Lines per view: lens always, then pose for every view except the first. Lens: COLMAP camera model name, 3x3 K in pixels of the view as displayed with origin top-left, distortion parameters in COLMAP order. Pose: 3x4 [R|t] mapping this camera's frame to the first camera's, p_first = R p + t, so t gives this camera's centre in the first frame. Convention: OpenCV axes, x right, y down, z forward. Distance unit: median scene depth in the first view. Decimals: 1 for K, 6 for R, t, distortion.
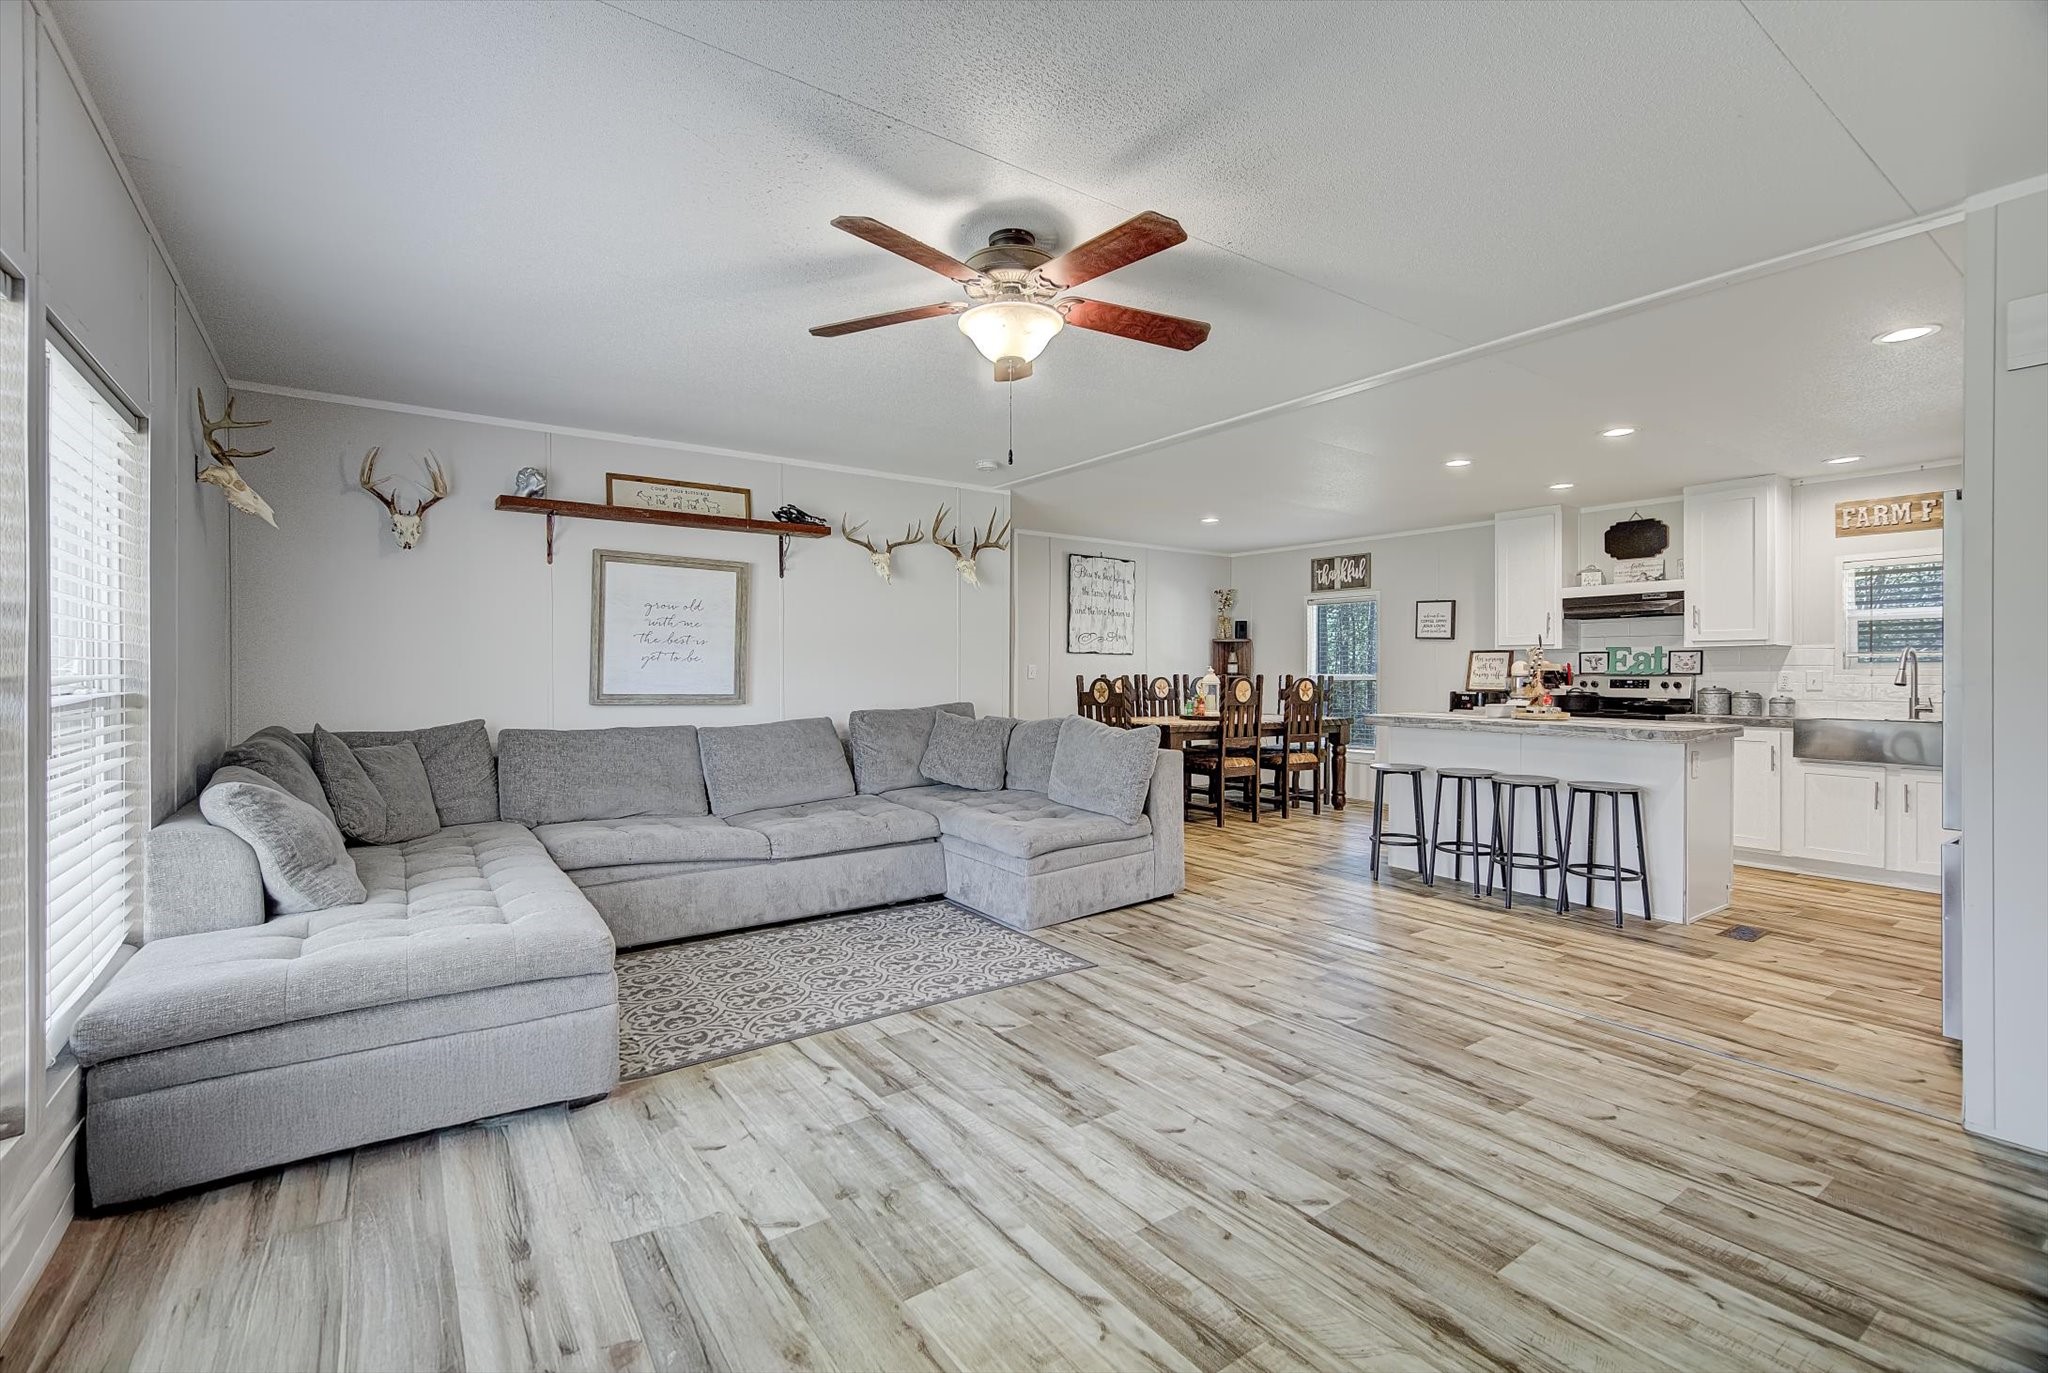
lens RADIAL K [[881.3, 0, 1002.1], [0, 881.3, 728.8], [0, 0, 1]] dist [0.002044, -0.000379]
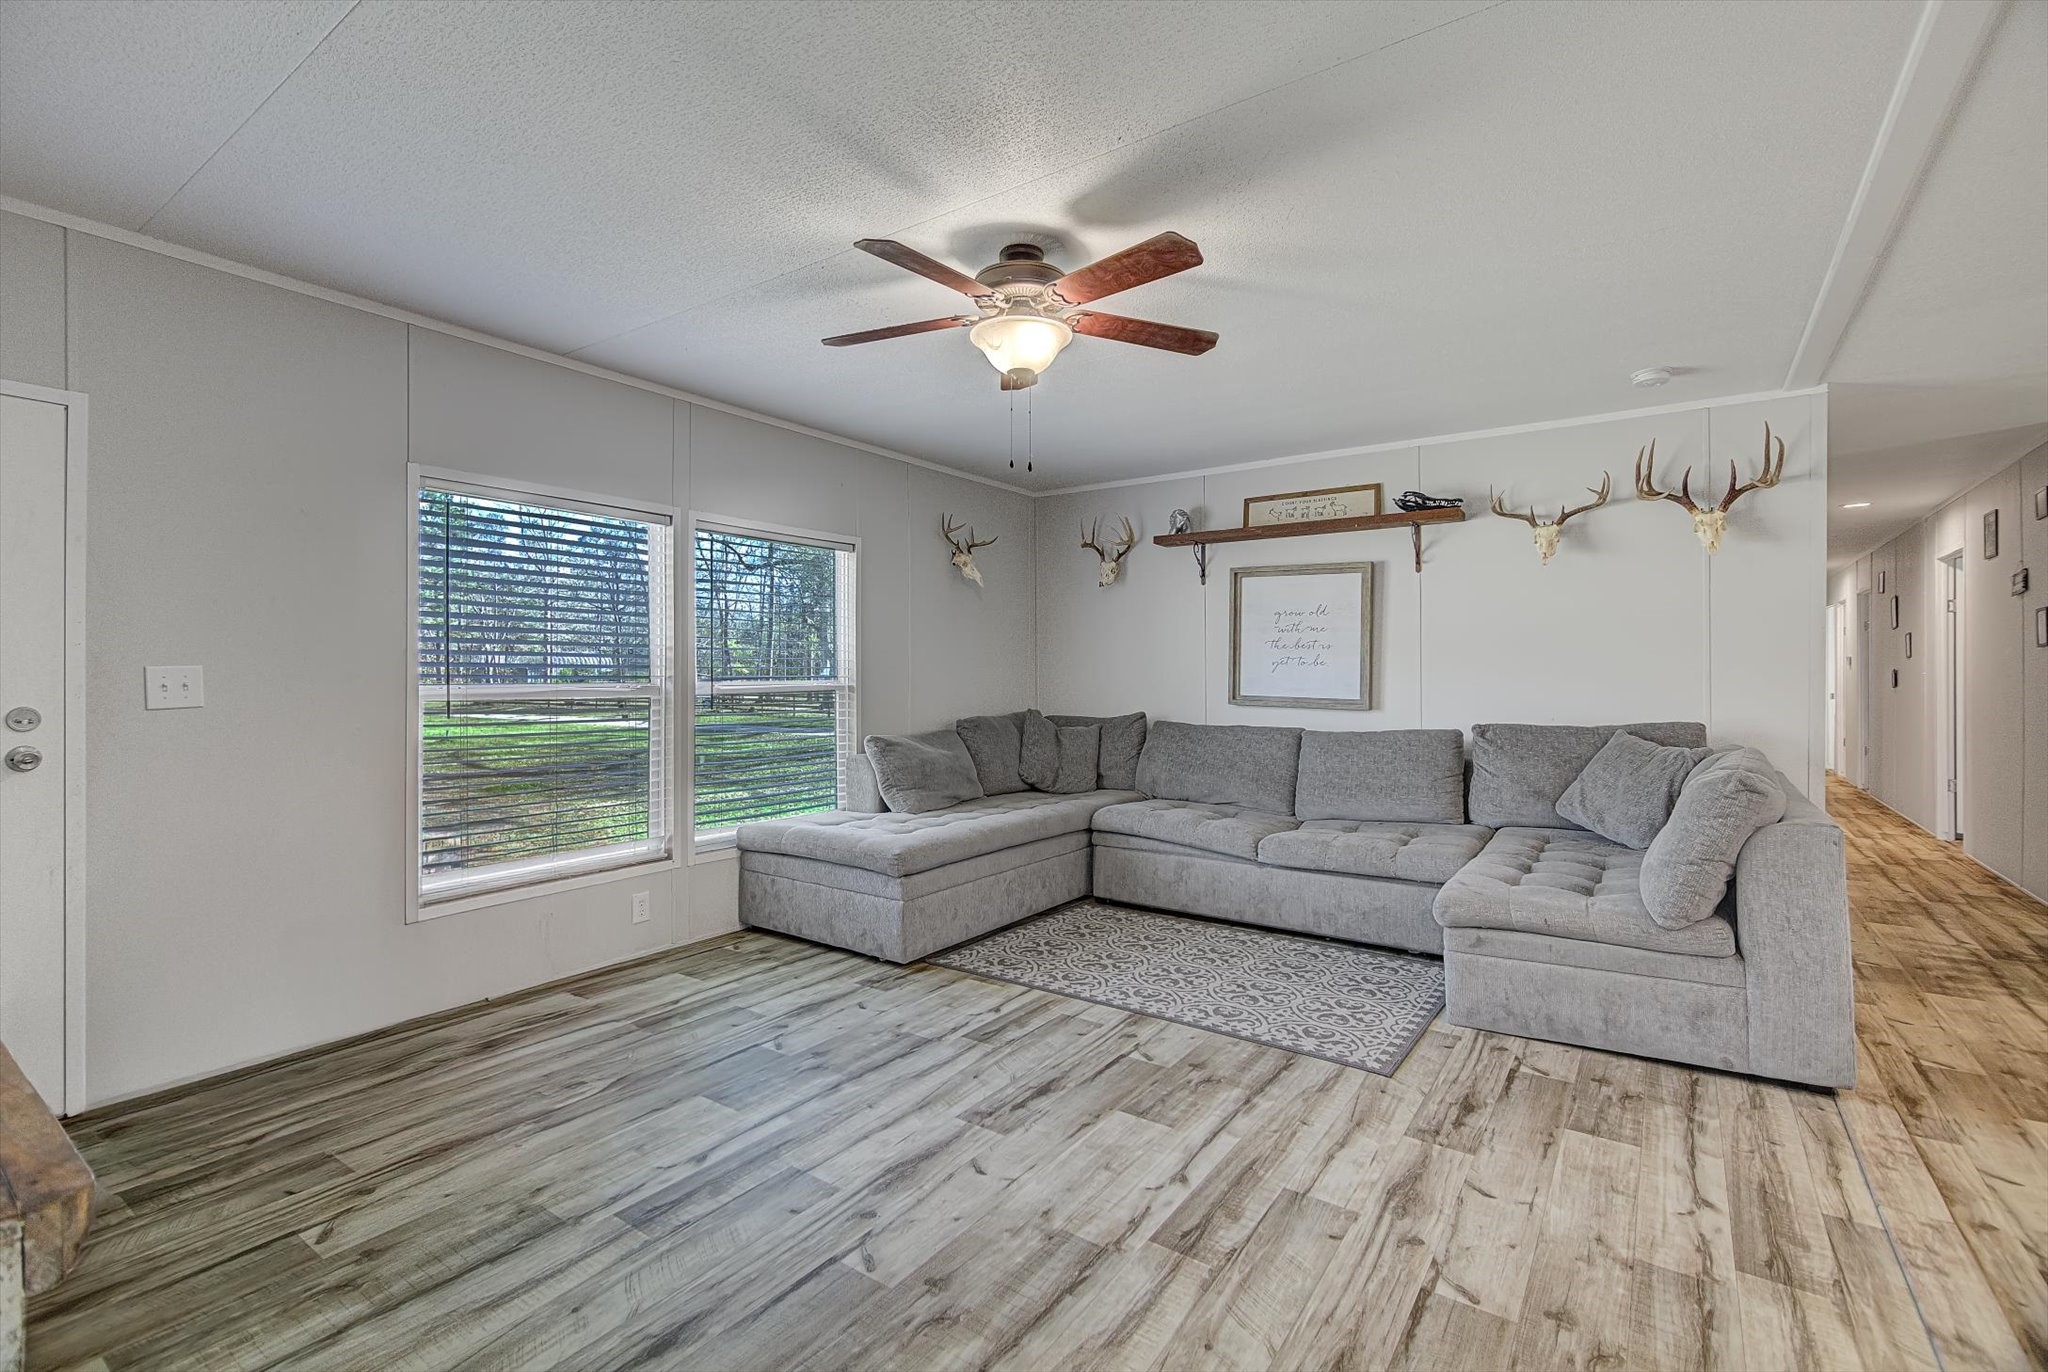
lens RADIAL K [[909.7, 0, 1027.4], [0, 909.7, 671.2], [0, 0, 1]] dist [0.025514, -0.006675]
pose [[0.352439, -0.002659, -0.935831, 0.381740], [-0.065022, 0.997510, -0.027321, -0.013541], [0.933573, 0.070478, 0.351388, 0.231948]]
